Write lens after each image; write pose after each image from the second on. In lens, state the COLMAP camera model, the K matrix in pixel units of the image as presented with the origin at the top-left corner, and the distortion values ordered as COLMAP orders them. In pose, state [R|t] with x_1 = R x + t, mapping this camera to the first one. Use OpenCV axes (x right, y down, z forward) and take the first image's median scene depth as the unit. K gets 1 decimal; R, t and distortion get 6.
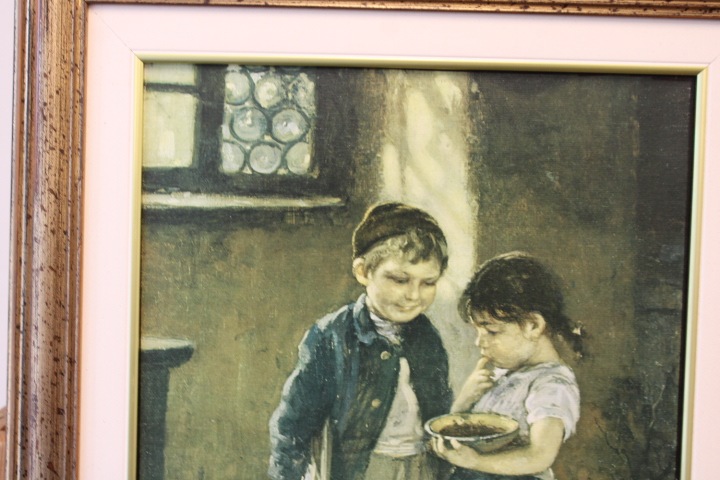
lens RADIAL K [[1080.6, 0, 359.6], [0, 1080.6, 234.7], [0, 0, 1]] dist [-0.033281, 0.000000]
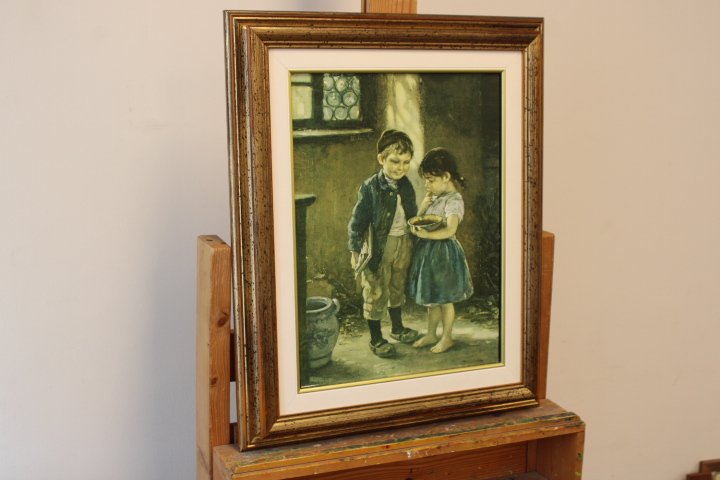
lens RADIAL K [[992.0, 0, 362.8], [0, 992.0, 234.6], [0, 0, 1]] dist [-0.046262, 0.000000]
pose [[0.918965, -0.090362, 0.383846, -0.888434], [0.057253, 0.993651, 0.096849, -0.015049], [-0.390160, -0.067025, 0.918304, -0.999204]]
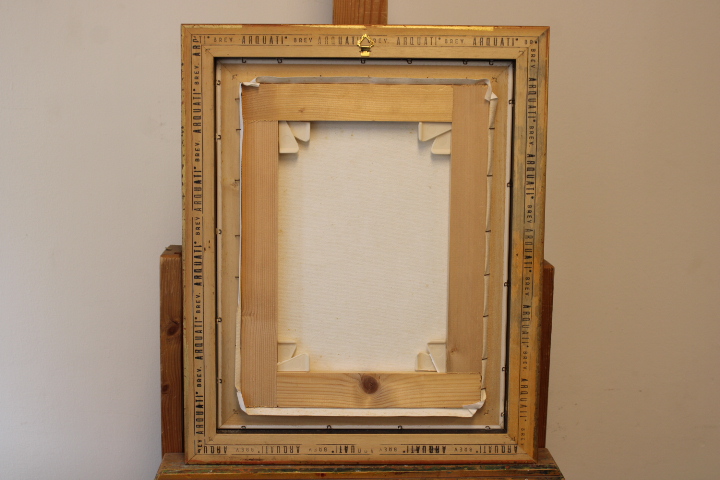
lens RADIAL K [[992.0, 0, 359.3], [0, 992.0, 233.9], [0, 0, 1]] dist [-0.046262, 0.000000]
pose [[0.997704, -0.031416, 0.060005, -0.080392], [0.028345, 0.998278, 0.051361, 0.049914], [-0.061515, -0.049543, 0.996876, -1.111768]]
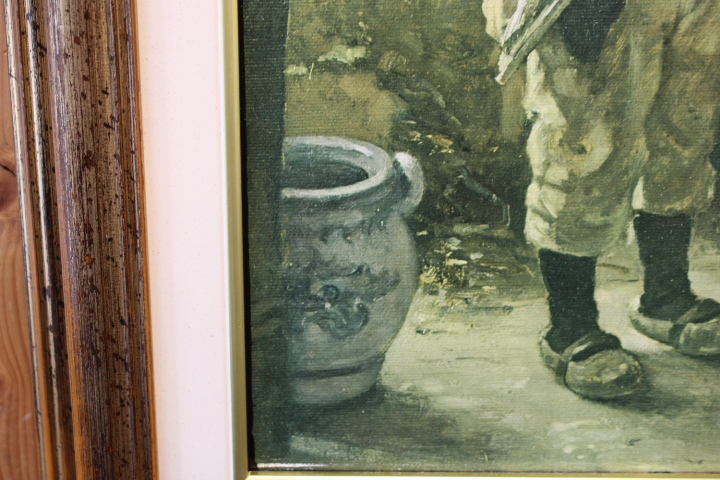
lens RADIAL K [[1052.0, 0, 357.8], [0, 1052.0, 245.1], [0, 0, 1]] dist [-0.033763, 0.000000]
pose [[0.999801, -0.017518, -0.009520, -0.143367], [0.019279, 0.971177, 0.237578, 0.243977], [0.005083, -0.237715, 0.971322, 0.444138]]
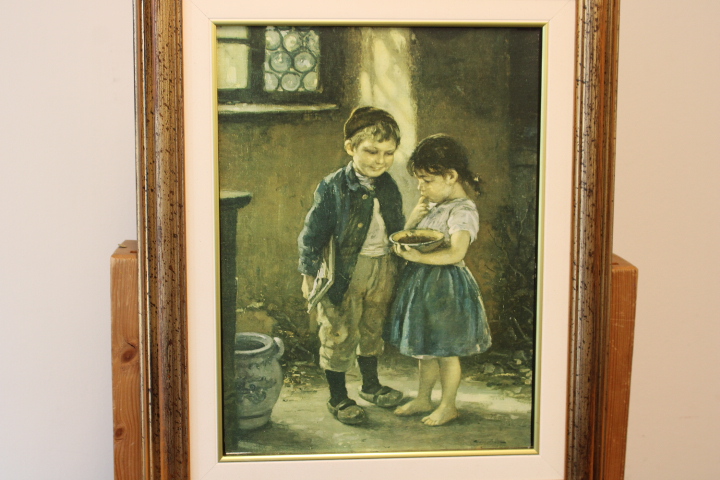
lens RADIAL K [[1080.6, 0, 361.2], [0, 1080.6, 236.5], [0, 0, 1]] dist [-0.033281, 0.000000]
pose [[0.996551, -0.034618, 0.075419, -0.113051], [0.028738, 0.996563, 0.077696, 0.041599], [-0.077849, -0.075261, 0.994120, -0.696836]]
